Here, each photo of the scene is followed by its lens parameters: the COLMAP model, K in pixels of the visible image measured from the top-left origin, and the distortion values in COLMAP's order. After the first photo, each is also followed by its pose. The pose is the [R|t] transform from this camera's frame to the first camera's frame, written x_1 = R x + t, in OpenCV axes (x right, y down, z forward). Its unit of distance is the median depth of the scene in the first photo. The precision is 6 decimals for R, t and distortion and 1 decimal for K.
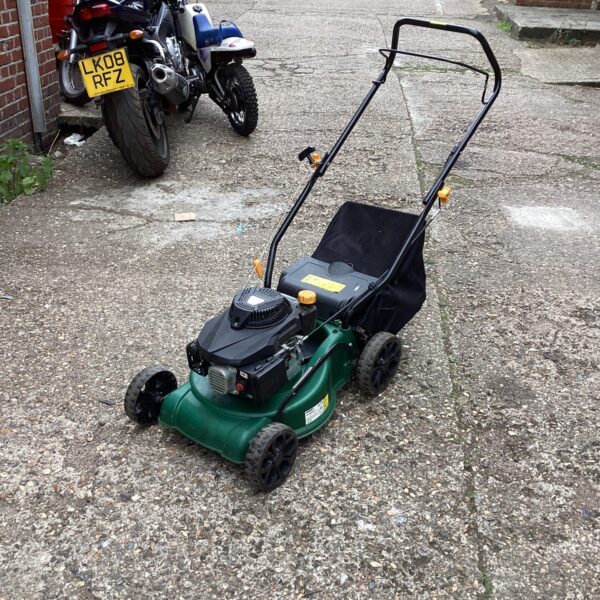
lens RADIAL K [[732.1, 0, 293.1], [0, 732.1, 300.5], [0, 0, 1]] dist [0.137867, -0.310071]
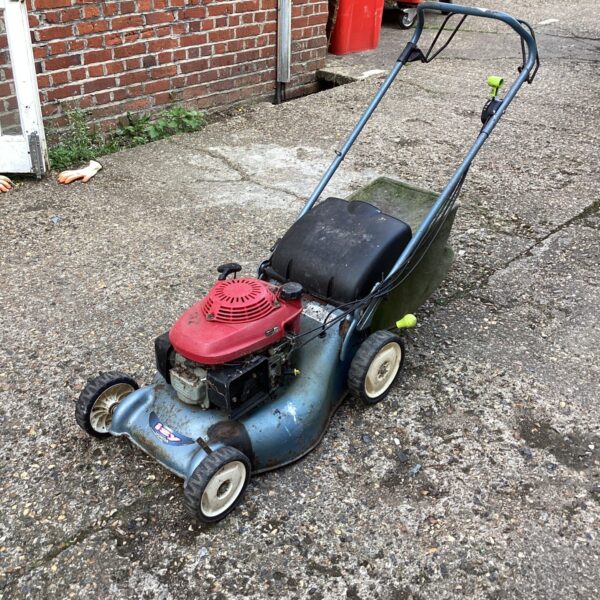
lens RADIAL K [[732.1, 0, 293.1], [0, 732.1, 300.5], [0, 0, 1]] dist [0.137867, -0.310071]
pose [[0.779697, 0.308151, -0.545083, 0.474882], [-0.286592, 0.949612, 0.126896, -0.105173], [0.556720, 0.057275, 0.828723, 0.248379]]
